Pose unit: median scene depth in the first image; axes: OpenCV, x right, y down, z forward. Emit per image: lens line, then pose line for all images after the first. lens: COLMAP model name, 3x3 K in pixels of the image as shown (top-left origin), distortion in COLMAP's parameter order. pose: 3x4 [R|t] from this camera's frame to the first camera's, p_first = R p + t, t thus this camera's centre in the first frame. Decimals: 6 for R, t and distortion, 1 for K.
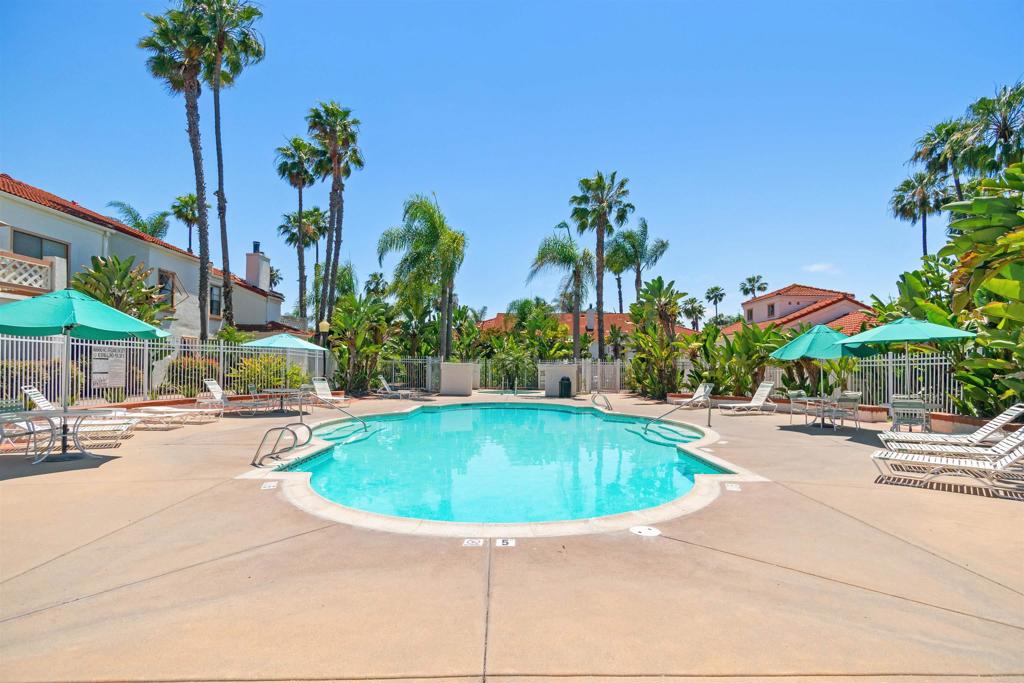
lens RADIAL K [[500.4, 0, 513.5], [0, 500.4, 357.3], [0, 0, 1]] dist [0.000515, 0.000323]
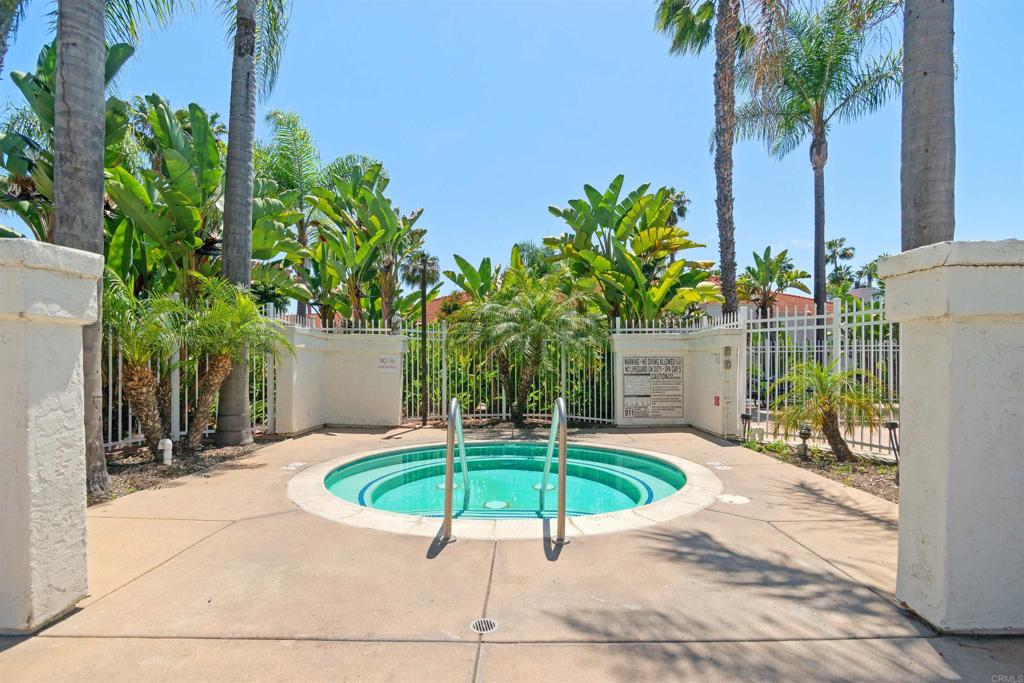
lens RADIAL K [[500.4, 0, 513.5], [0, 500.4, 357.3], [0, 0, 1]] dist [0.000515, 0.000323]
pose [[0.999536, -0.017413, -0.024977, 0.000530], [0.017570, 0.999827, 0.006082, 0.020190], [0.024867, -0.006518, 0.999670, 0.619110]]
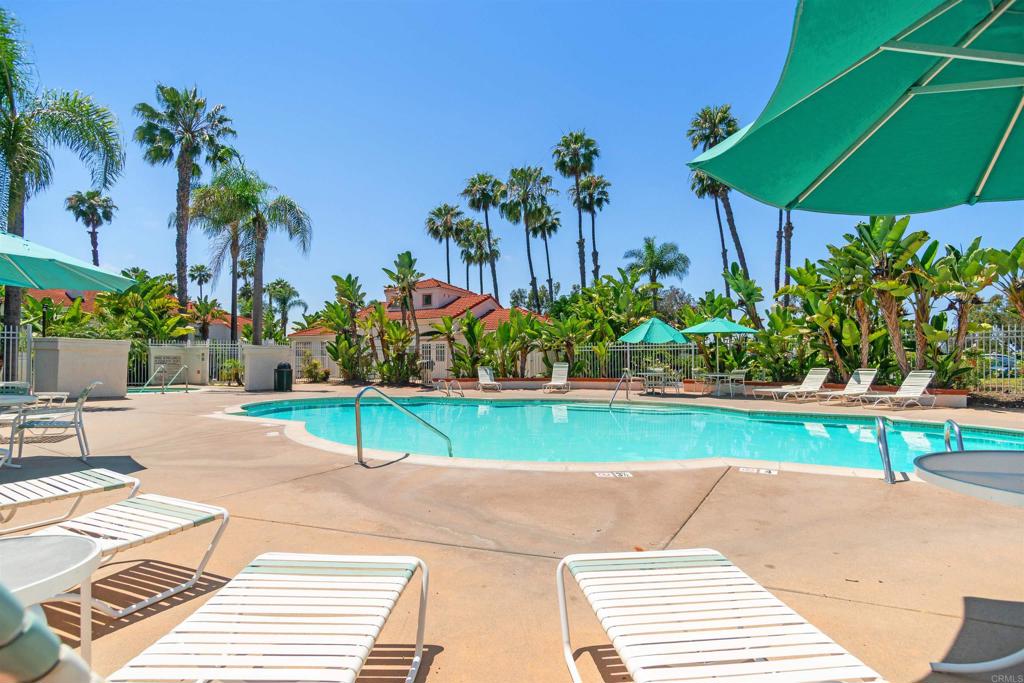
lens RADIAL K [[500.4, 0, 513.5], [0, 500.4, 357.3], [0, 0, 1]] dist [0.000515, 0.000323]
pose [[0.507541, -0.000010, 0.861628, -0.236551], [-0.018258, 0.999775, 0.010767, 0.010651], [-0.861434, -0.021196, 0.507427, 0.215922]]
